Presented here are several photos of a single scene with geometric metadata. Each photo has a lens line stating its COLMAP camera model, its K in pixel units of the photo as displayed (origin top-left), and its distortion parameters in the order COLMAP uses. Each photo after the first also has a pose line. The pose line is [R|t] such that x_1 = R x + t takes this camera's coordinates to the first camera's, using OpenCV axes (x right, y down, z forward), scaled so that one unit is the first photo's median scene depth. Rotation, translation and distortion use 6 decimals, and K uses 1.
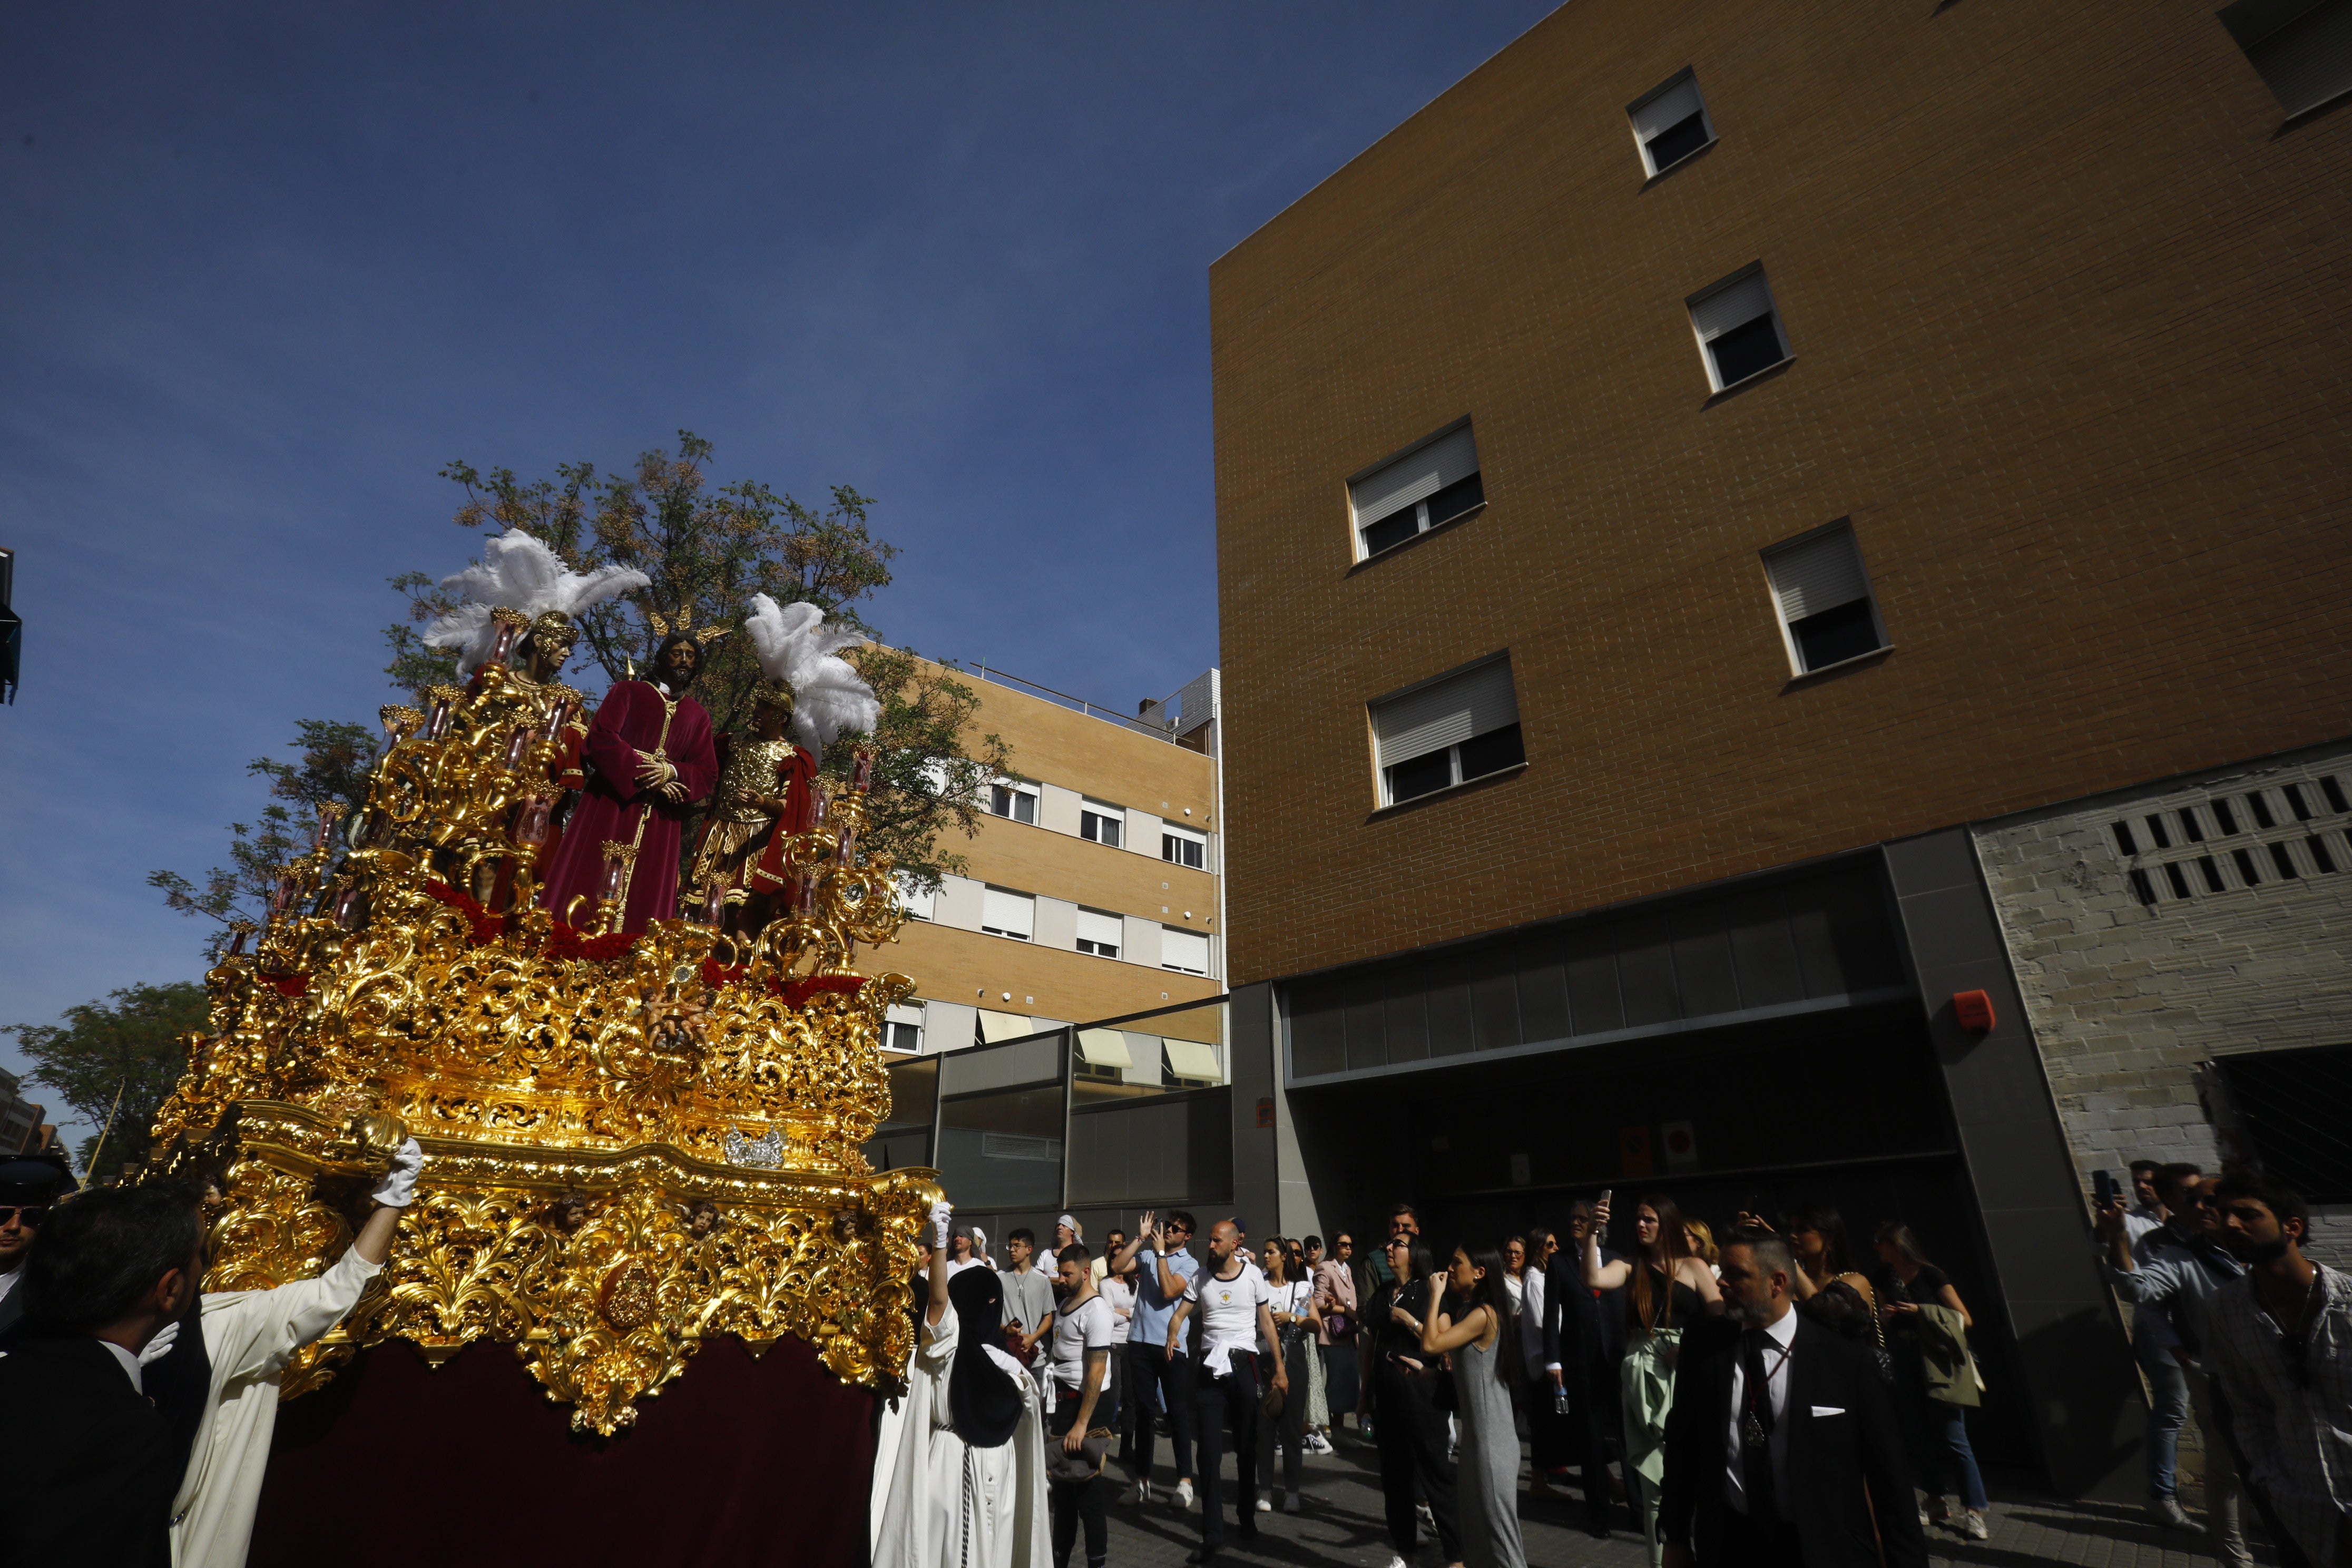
lens RADIAL K [[1083.8, 0, 1174.7], [0, 1083.8, 786.1], [0, 0, 1]] dist [-0.083124, 0.032373]
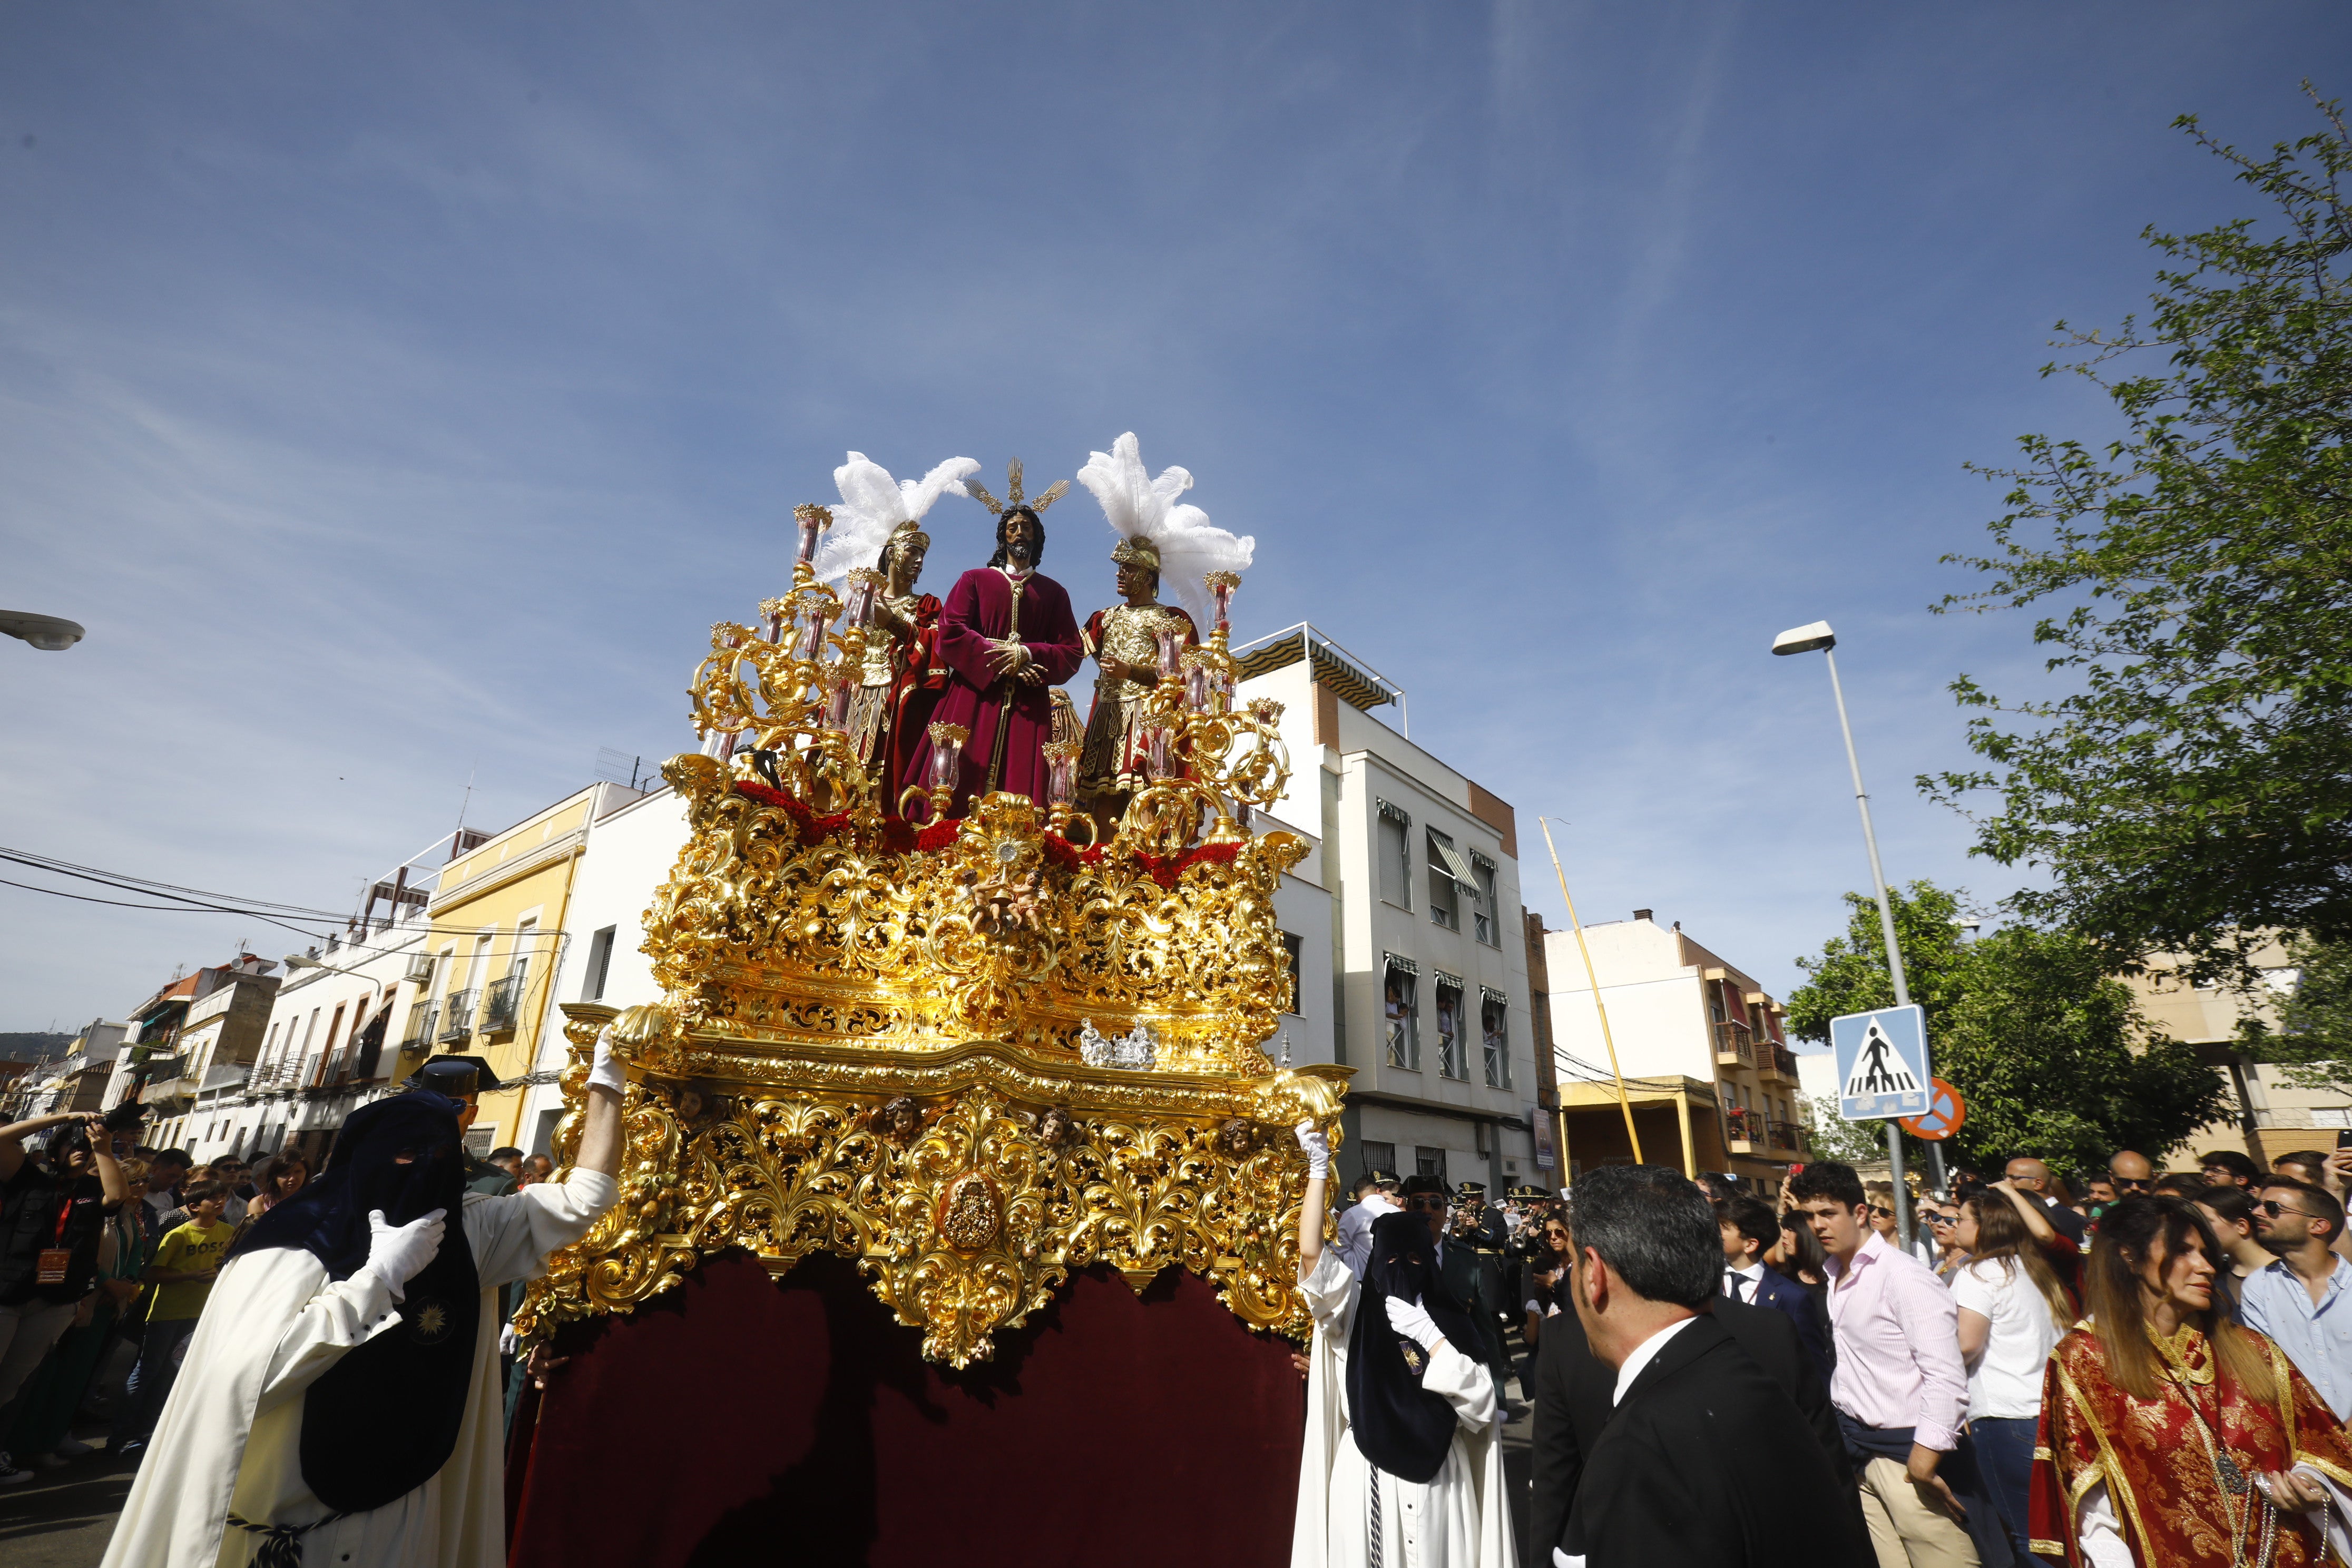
lens RADIAL K [[1092.5, 0, 1154.7], [0, 1092.5, 780.8], [0, 0, 1]] dist [-0.077708, 0.000170]
pose [[0.843038, -0.158779, -0.513883, 0.111817], [0.184908, 0.982756, -0.000304, 0.148597], [0.505070, -0.094764, 0.857860, 0.315632]]
